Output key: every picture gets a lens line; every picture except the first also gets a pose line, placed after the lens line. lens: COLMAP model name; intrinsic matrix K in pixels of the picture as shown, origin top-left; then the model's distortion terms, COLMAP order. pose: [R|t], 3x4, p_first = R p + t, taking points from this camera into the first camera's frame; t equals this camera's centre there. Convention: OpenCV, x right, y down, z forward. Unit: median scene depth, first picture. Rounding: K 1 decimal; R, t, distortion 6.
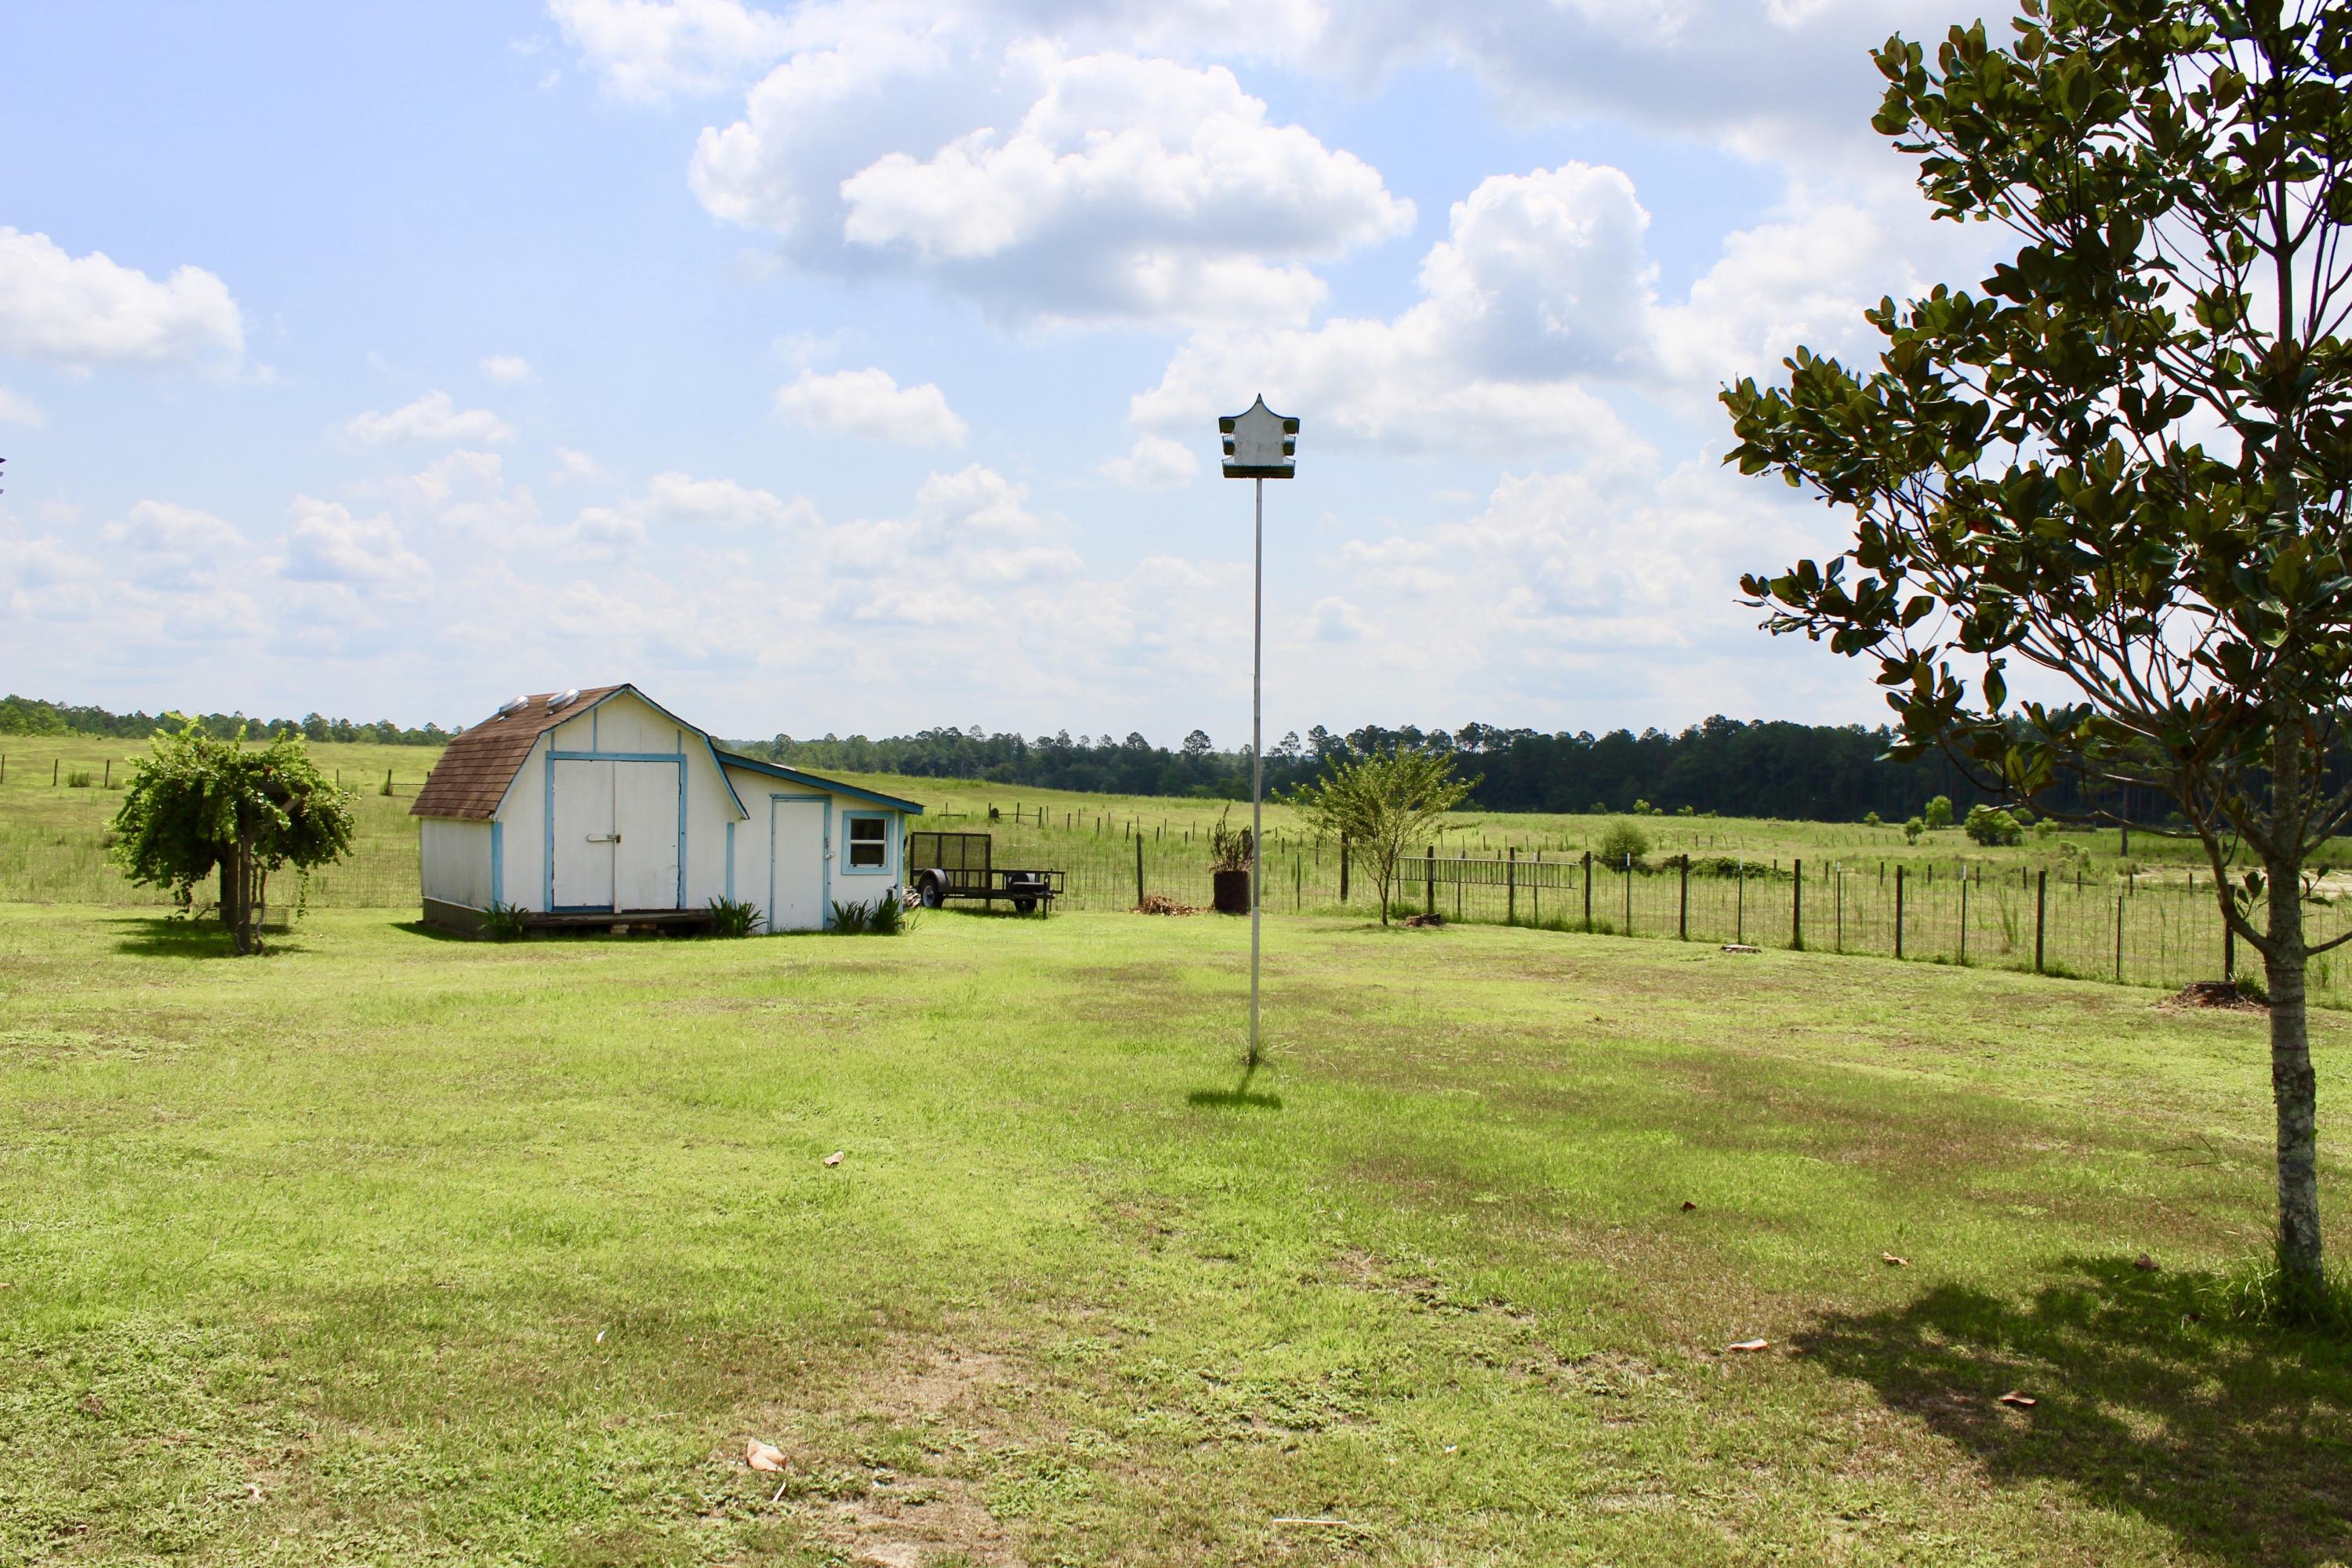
lens RADIAL K [[1991.1, 0, 1176.0], [0, 1991.1, 784.0], [0, 0, 1]] dist [-0.153418, 0.136107]
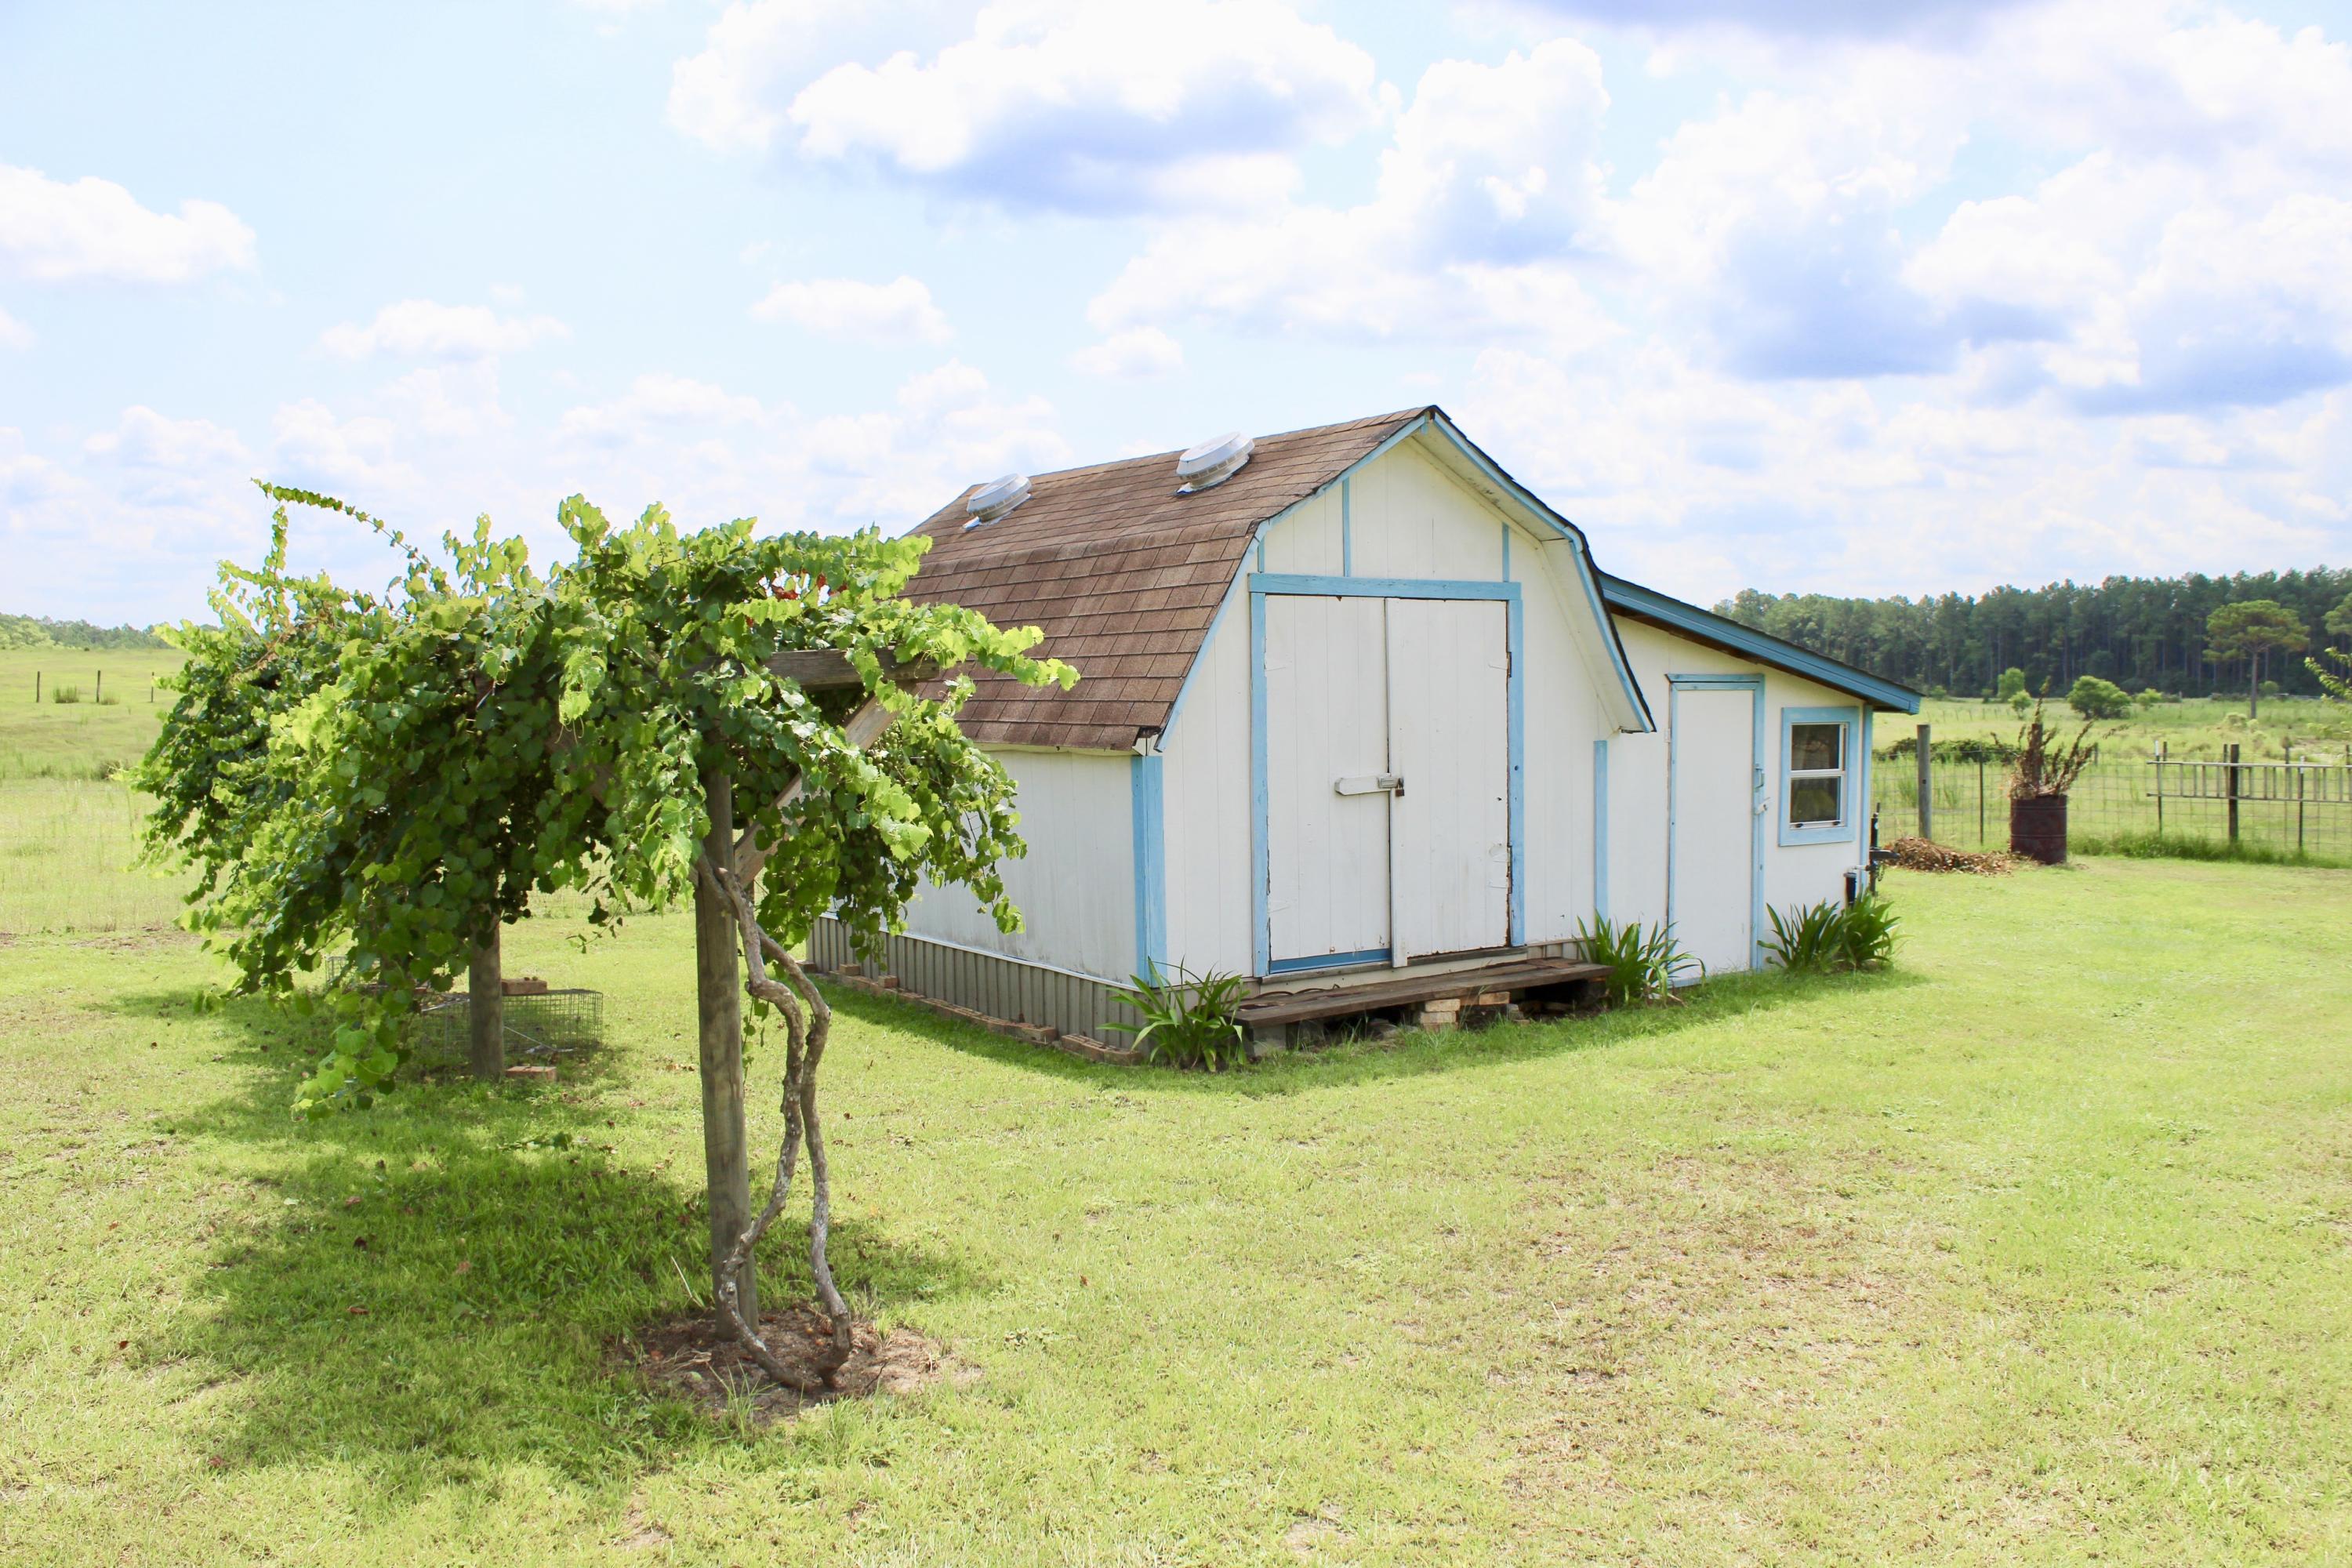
lens RADIAL K [[1944.5, 0, 1142.2], [0, 1944.5, 749.0], [0, 0, 1]] dist [-0.059274, 0.000853]
pose [[0.999717, -0.022705, -0.007087, -0.309985], [0.022959, 0.999012, 0.038053, 0.002723], [0.006216, -0.038205, 0.999251, 0.548221]]
